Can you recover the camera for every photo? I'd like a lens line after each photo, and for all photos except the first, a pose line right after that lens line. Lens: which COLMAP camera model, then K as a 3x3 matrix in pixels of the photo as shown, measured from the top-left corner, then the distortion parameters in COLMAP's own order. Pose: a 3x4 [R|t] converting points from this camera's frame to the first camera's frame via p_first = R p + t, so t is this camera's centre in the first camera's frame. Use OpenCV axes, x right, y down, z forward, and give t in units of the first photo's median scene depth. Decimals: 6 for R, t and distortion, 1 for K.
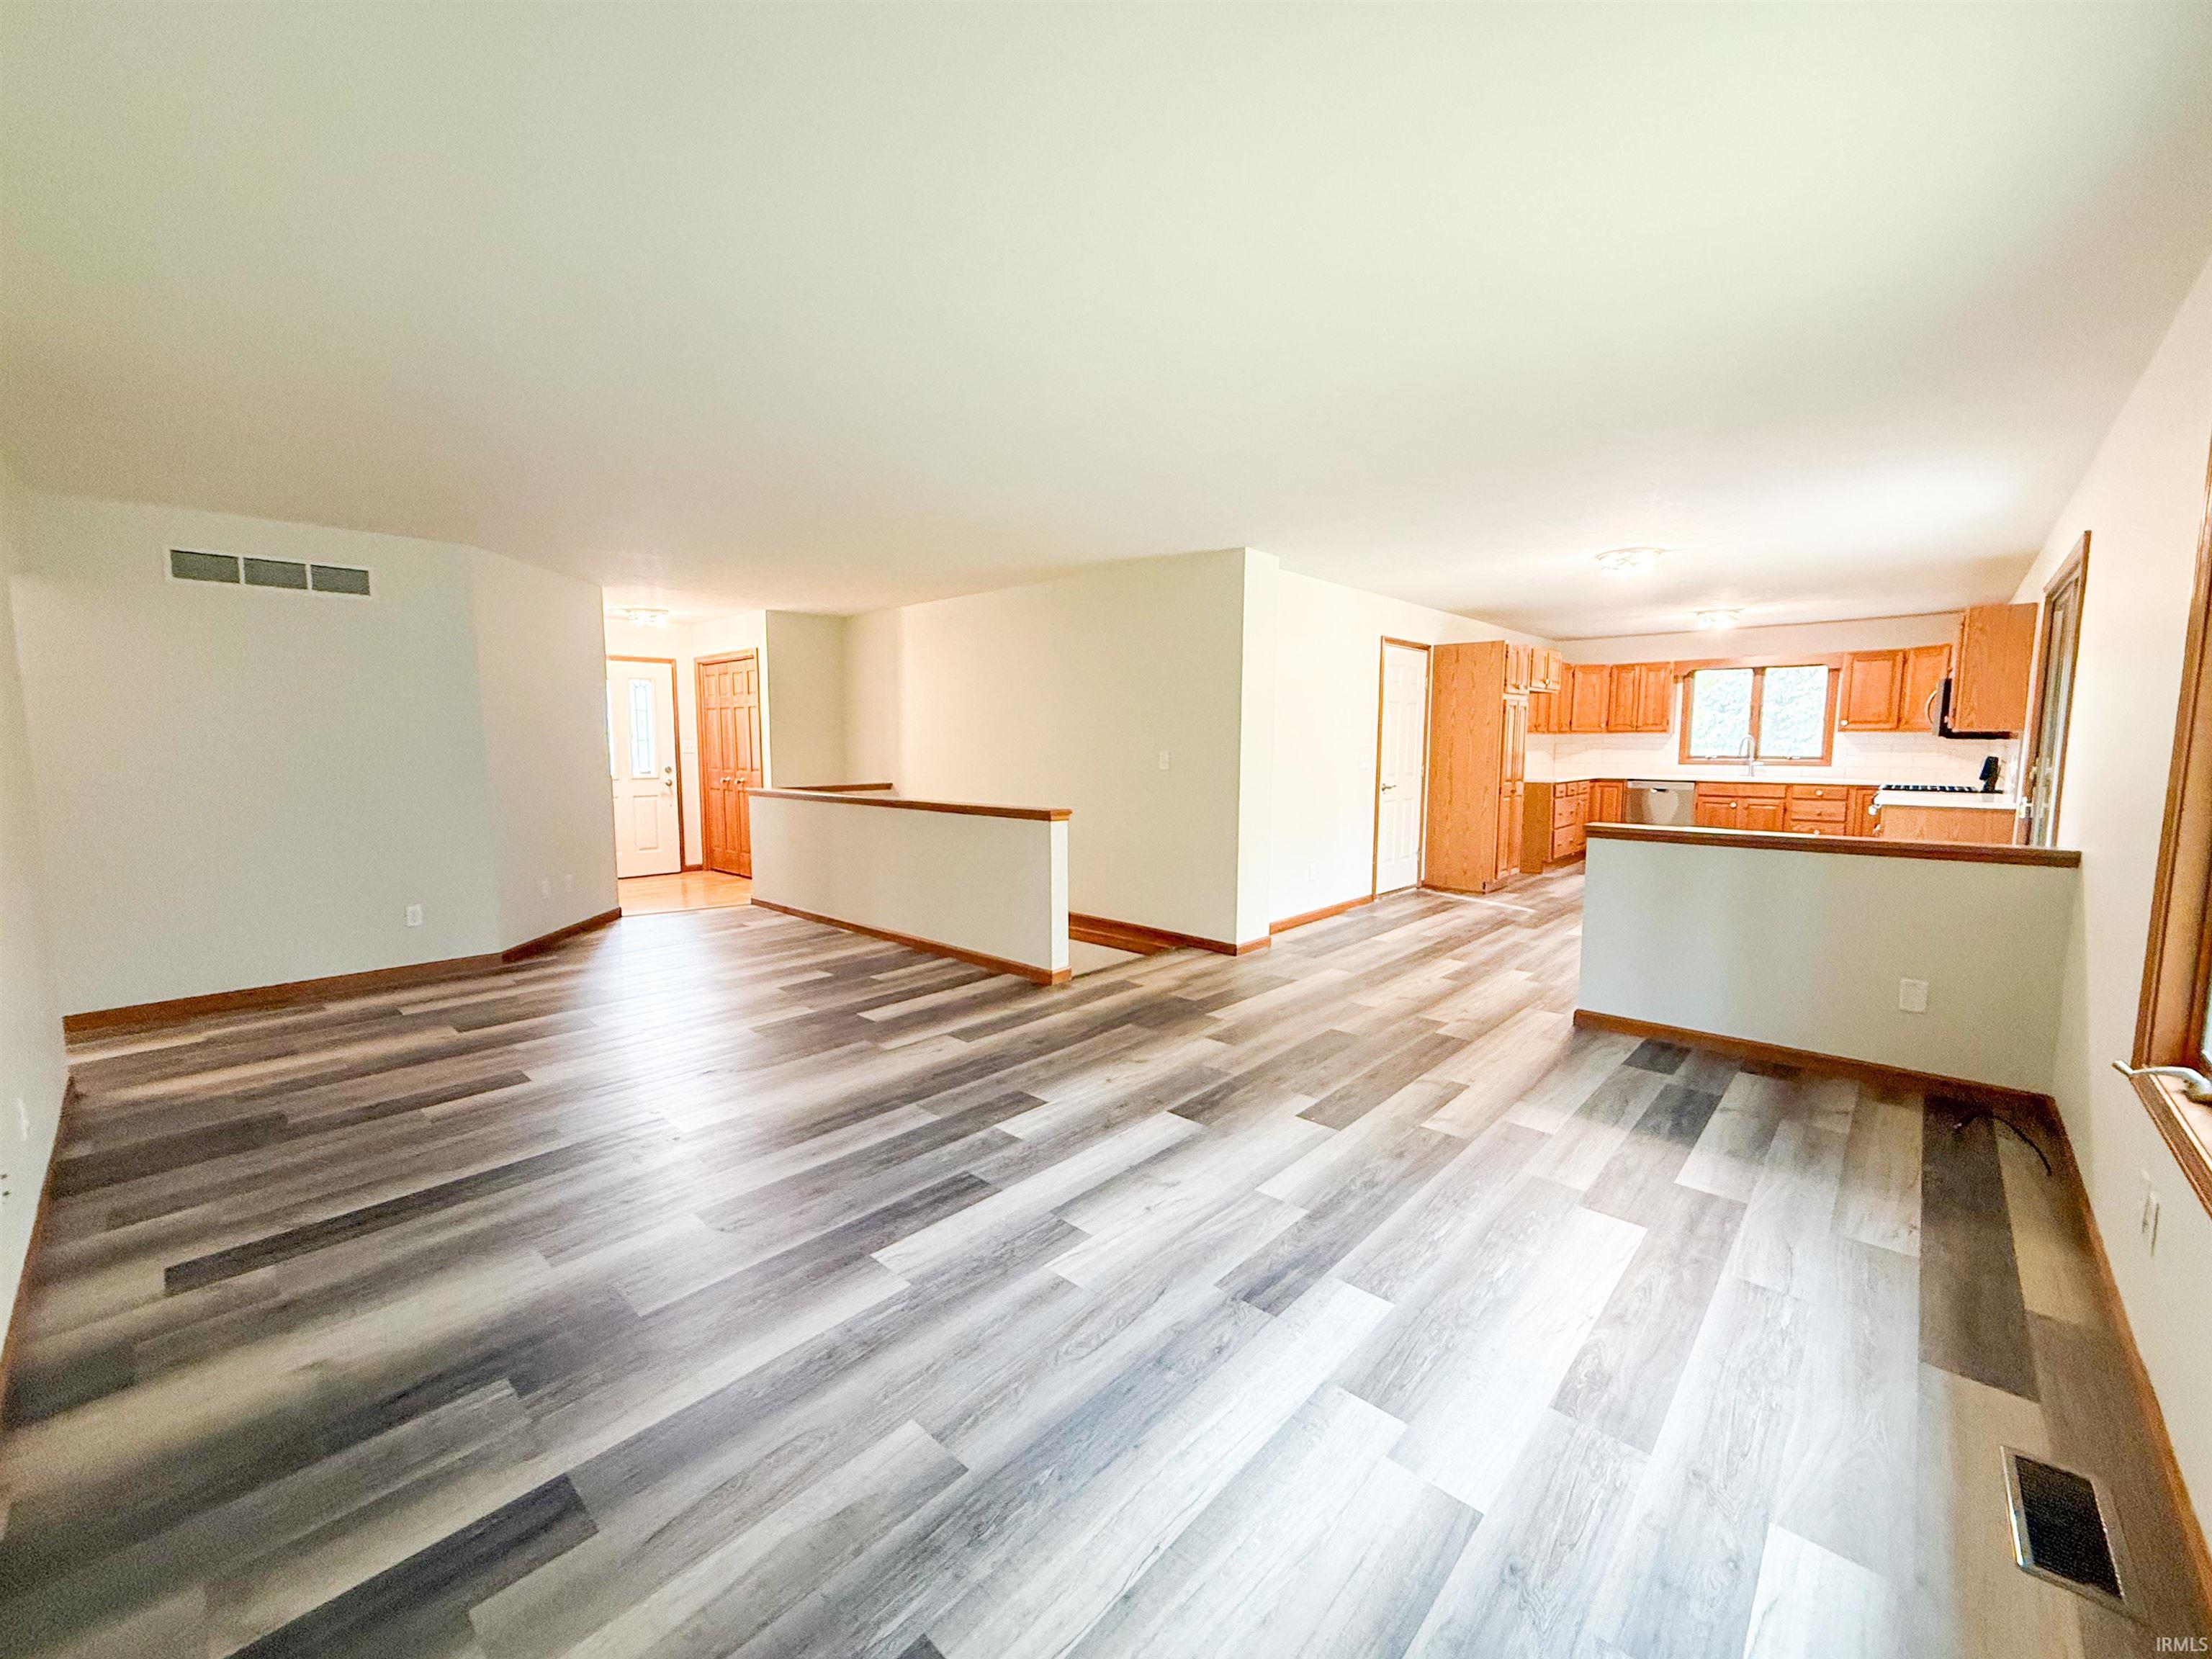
lens RADIAL K [[885.8, 0, 1095.0], [0, 885.8, 827.3], [0, 0, 1]] dist [-0.000021, 0.000544]
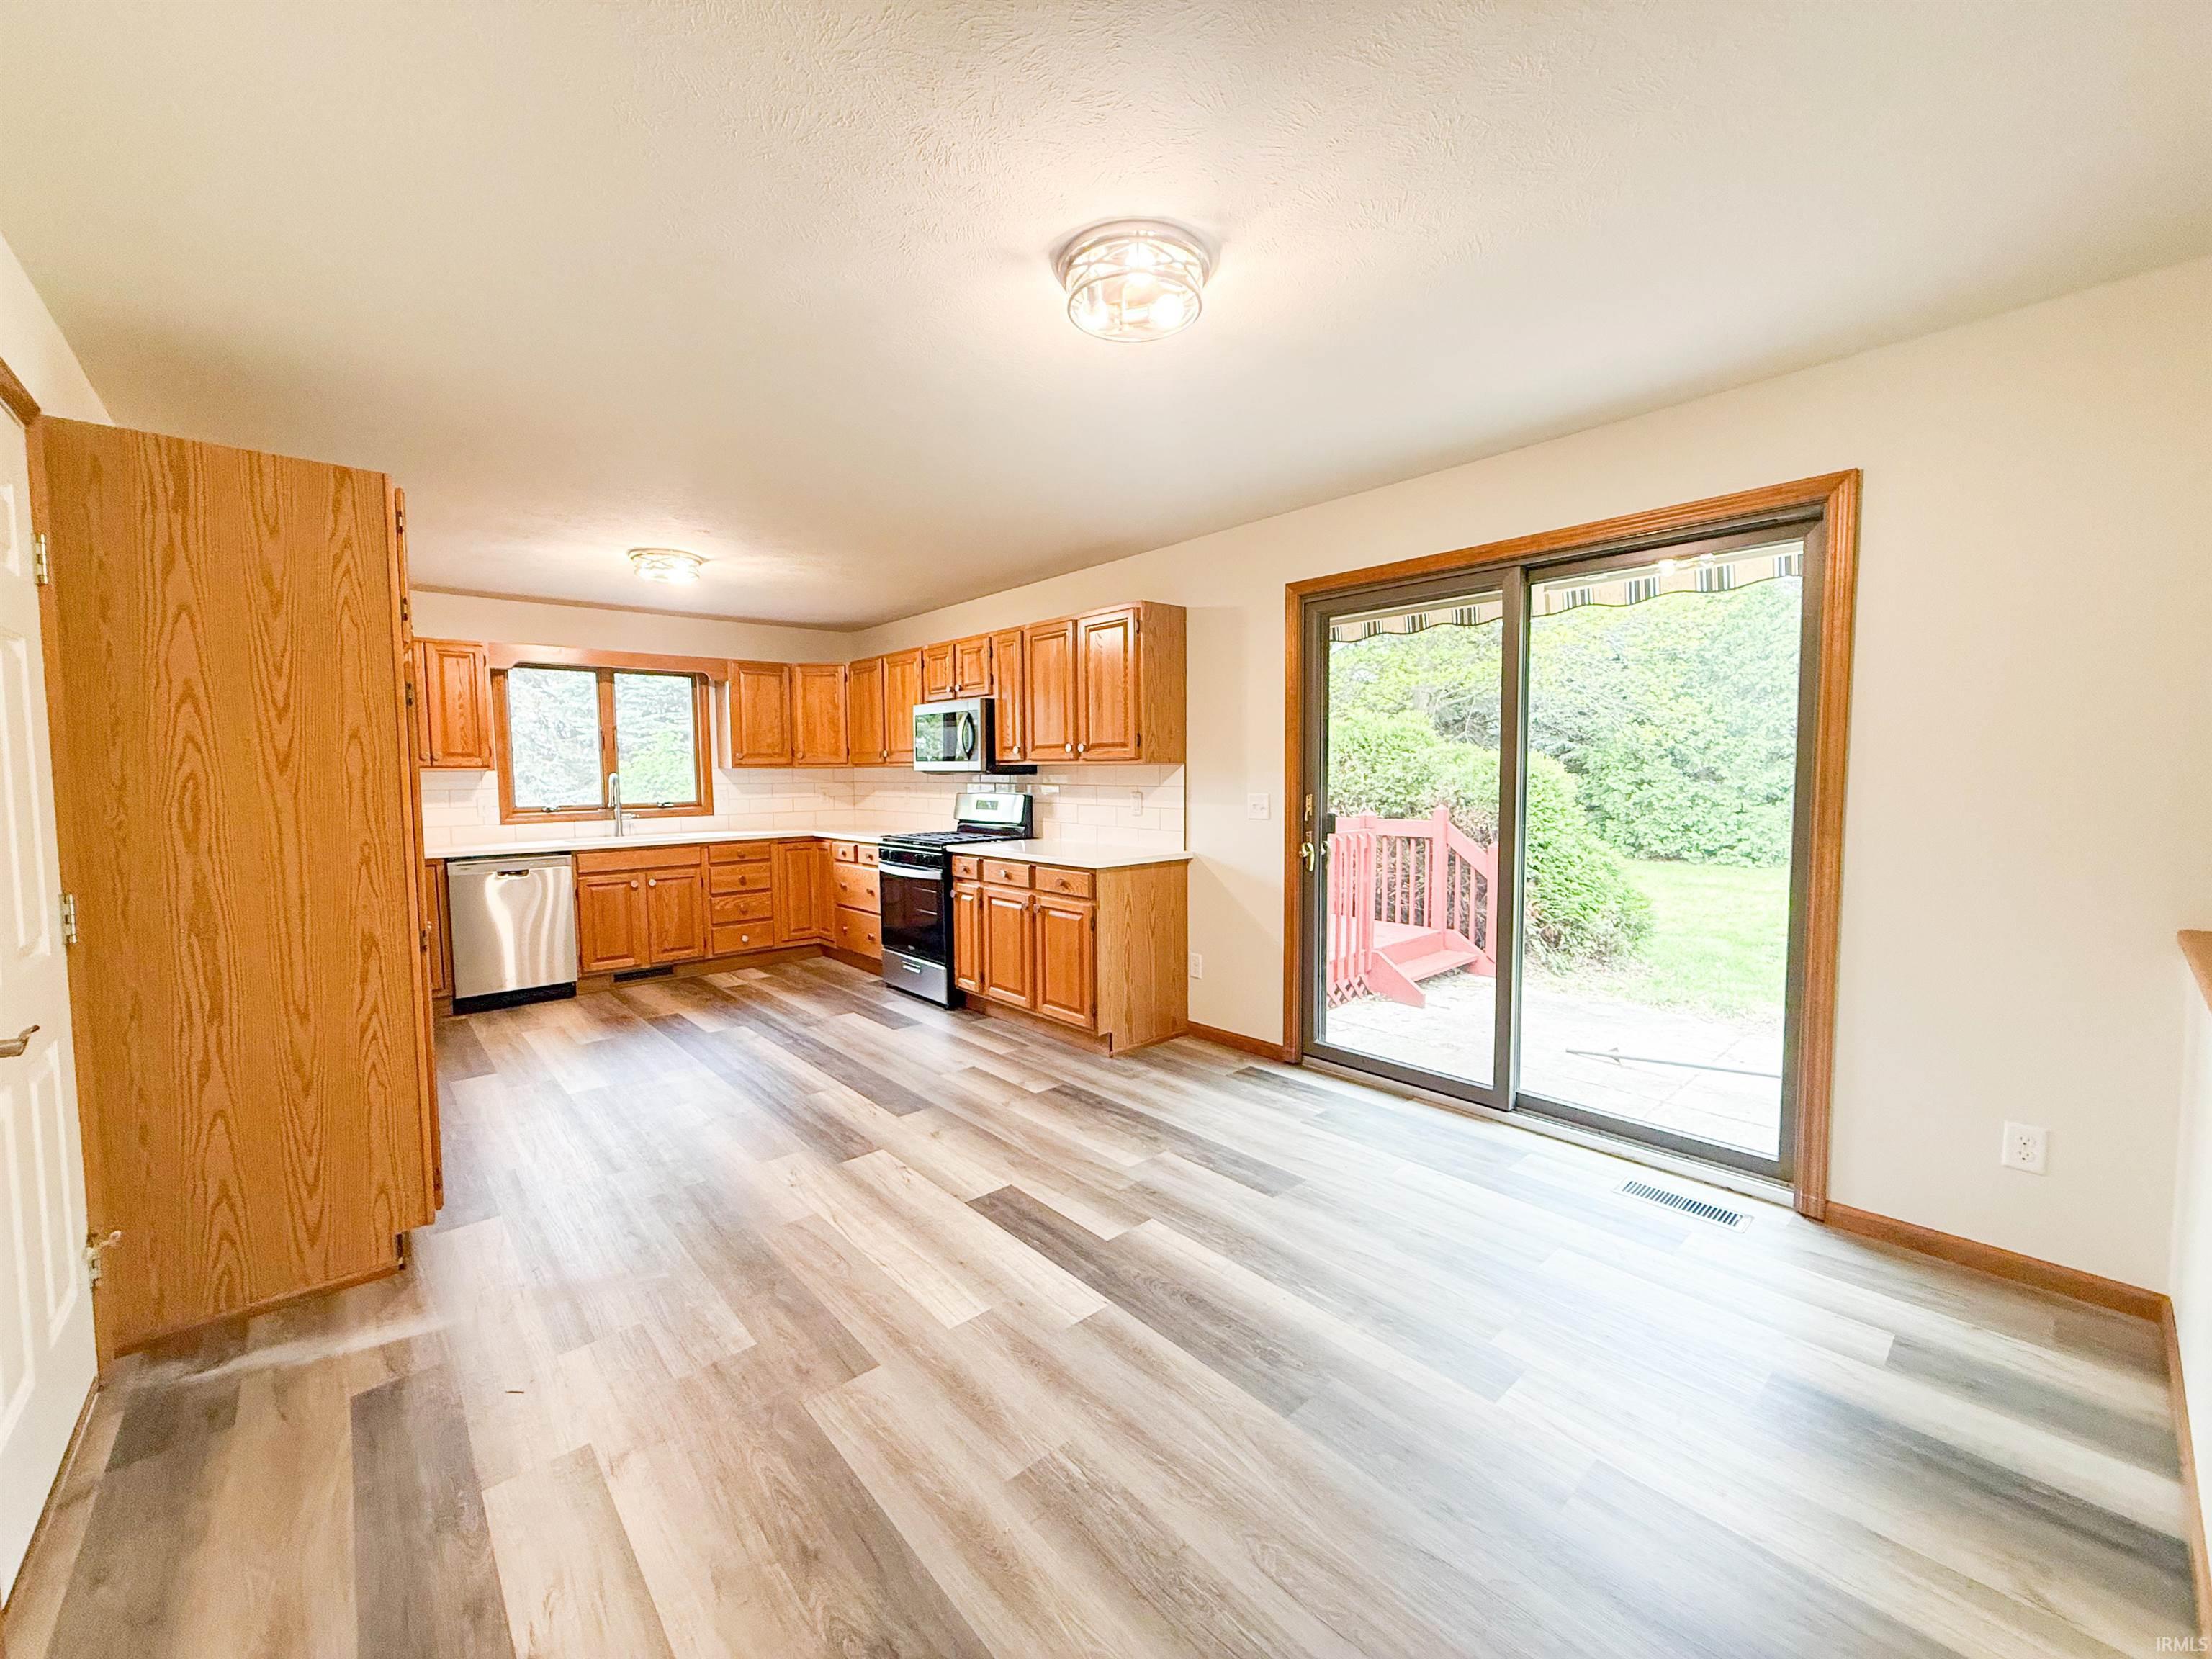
lens RADIAL K [[885.8, 0, 1101.5], [0, 885.8, 827.4], [0, 0, 1]] dist [-0.000021, 0.000544]
pose [[0.106398, -0.066027, 0.992129, 0.130548], [0.112465, 0.992189, 0.053970, -0.058304], [-0.987943, 0.105838, 0.112993, 0.567961]]
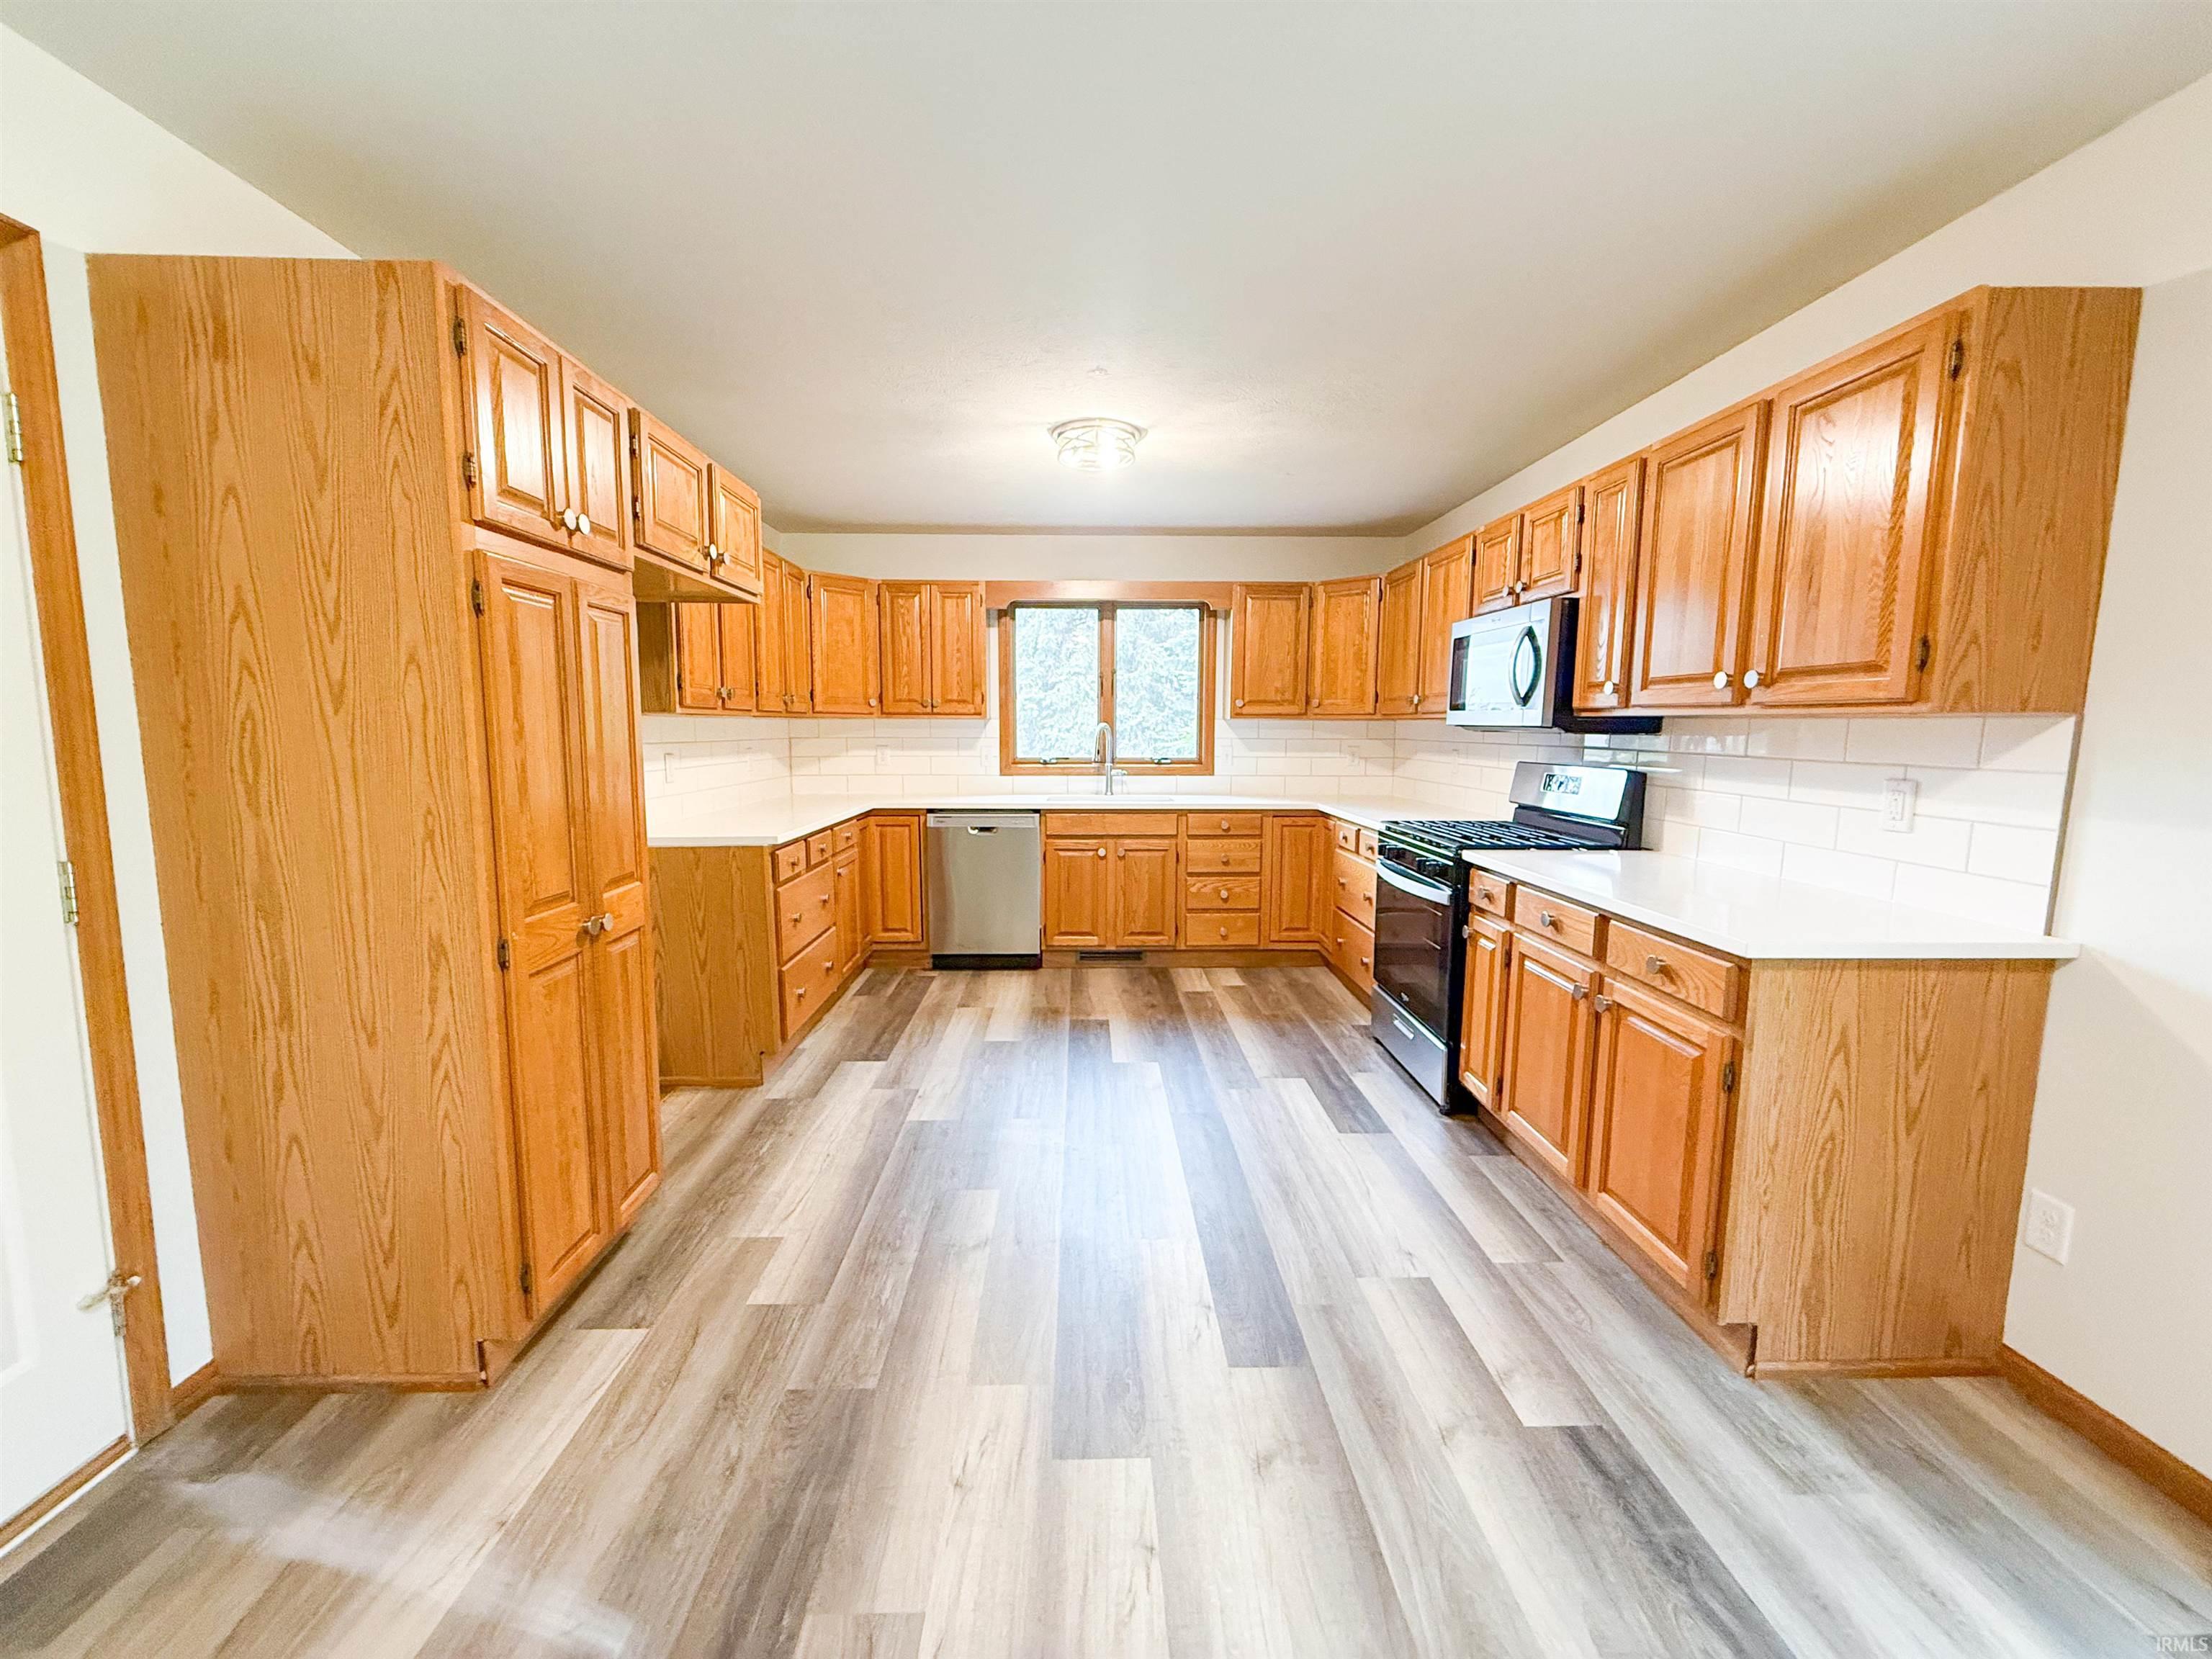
lens RADIAL K [[885.8, 0, 1092.5], [0, 885.8, 829.3], [0, 0, 1]] dist [-0.000021, 0.000544]
pose [[0.723268, -0.076536, 0.686313, 0.330182], [0.065897, 0.996953, 0.041733, -0.058819], [-0.687416, 0.015042, 0.726108, 0.580935]]
